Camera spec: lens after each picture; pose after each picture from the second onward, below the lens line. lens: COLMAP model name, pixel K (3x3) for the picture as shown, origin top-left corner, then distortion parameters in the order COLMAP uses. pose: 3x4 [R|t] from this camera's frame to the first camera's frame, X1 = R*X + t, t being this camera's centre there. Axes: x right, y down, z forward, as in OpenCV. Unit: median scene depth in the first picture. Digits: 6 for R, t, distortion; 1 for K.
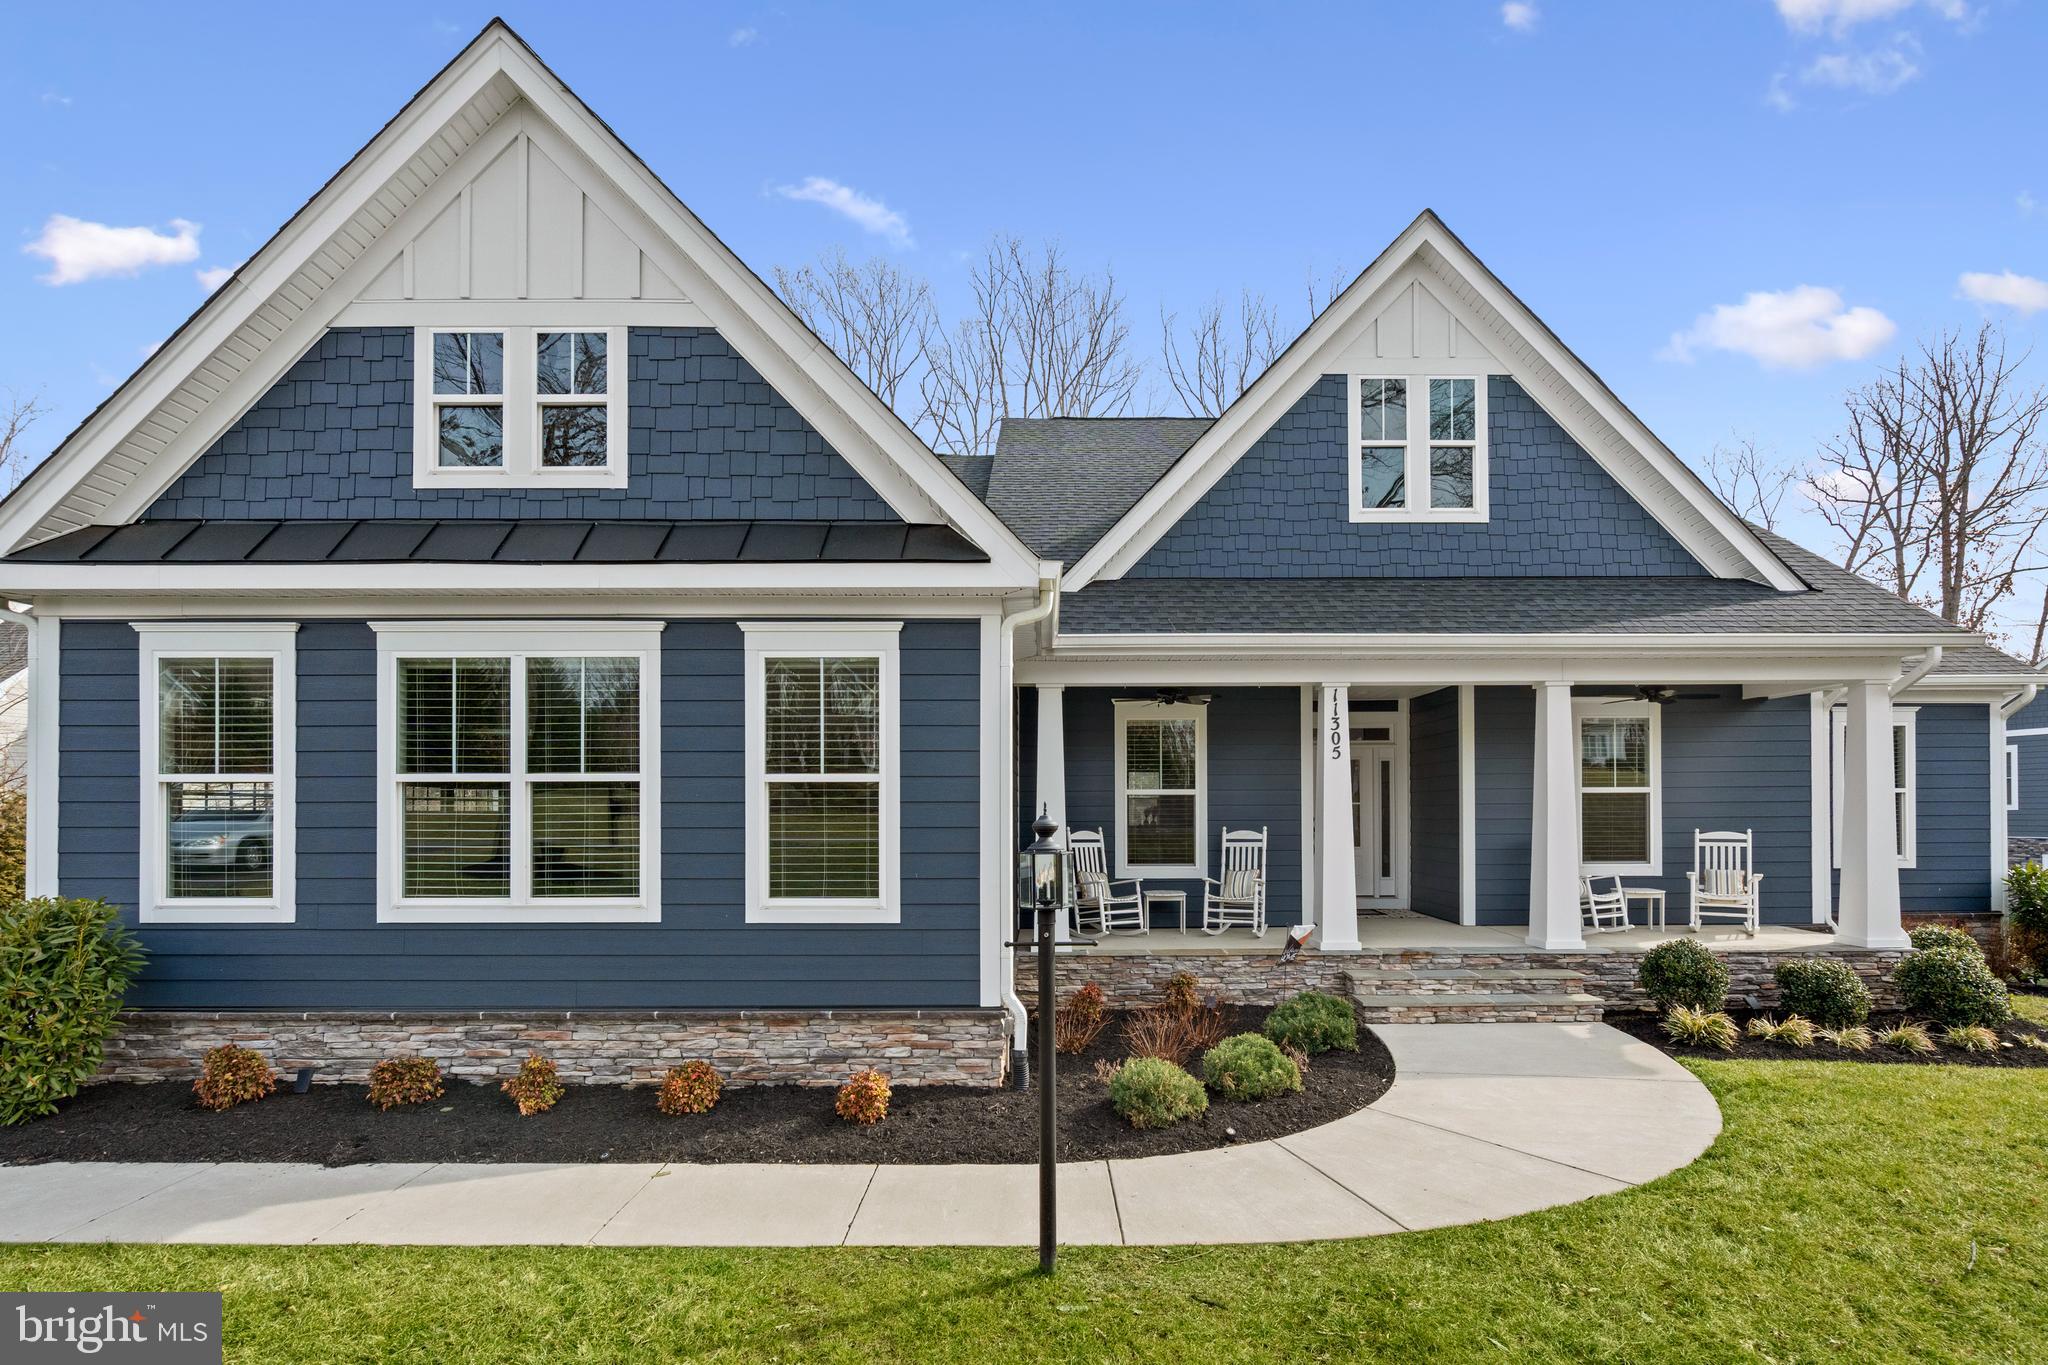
lens RADIAL K [[946.4, 0, 1027.0], [0, 946.4, 683.2], [0, 0, 1]] dist [0.002641, -0.000017]
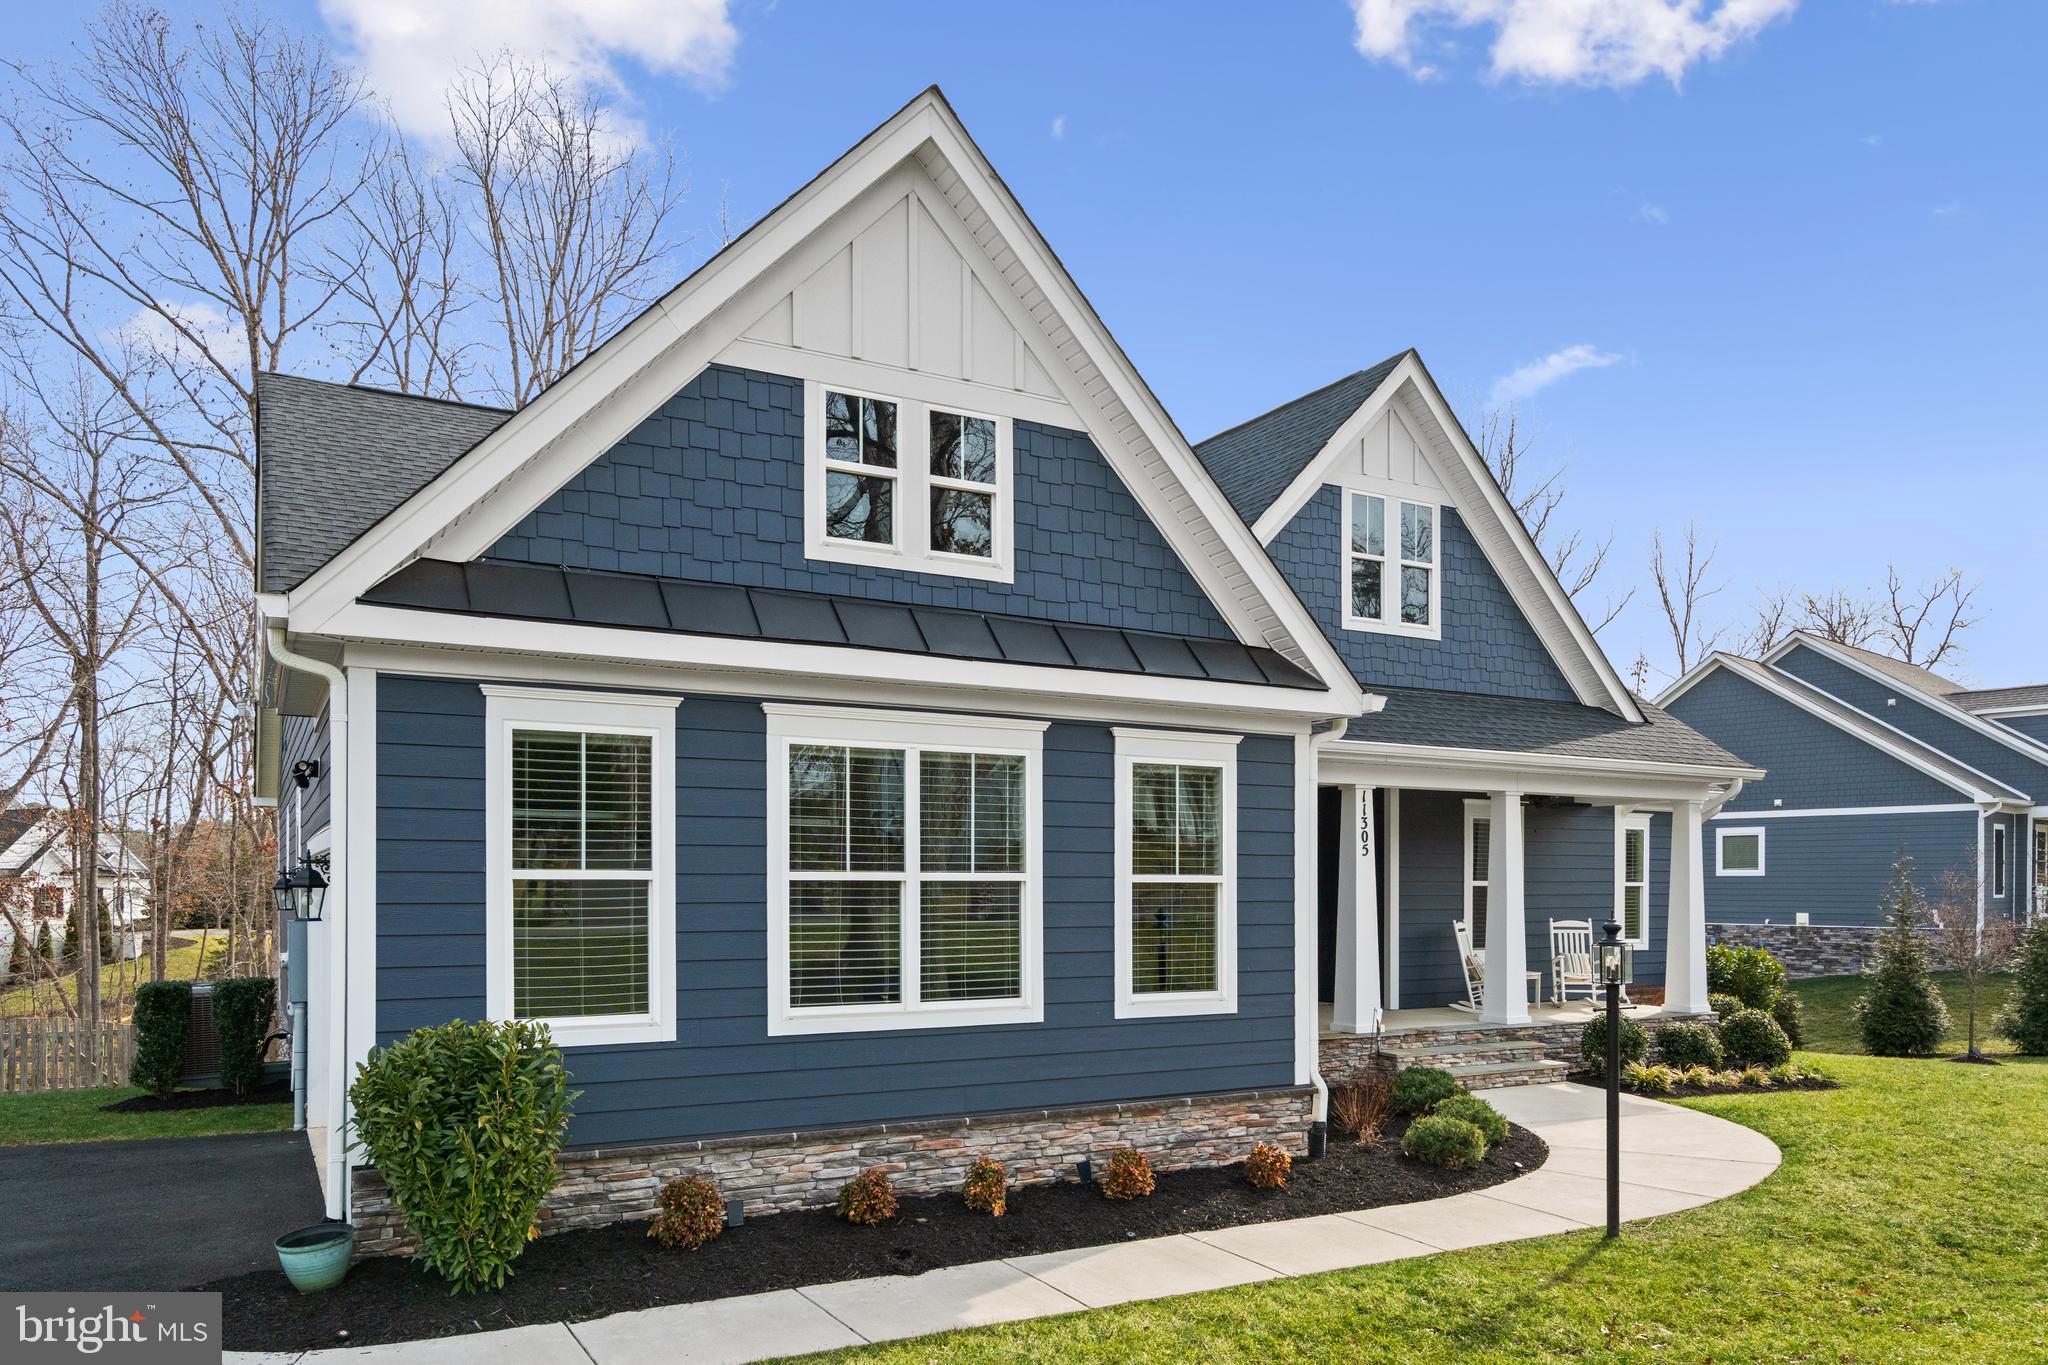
lens RADIAL K [[1327.5, 0, 1021.6], [0, 1327.5, 679.7], [0, 0, 1]] dist [0.026947, 0.000345]
pose [[0.883207, 0.075709, 0.462833, -1.060634], [-0.065821, 0.997126, -0.037503, -0.054645], [-0.464342, 0.002659, 0.885652, -0.238328]]
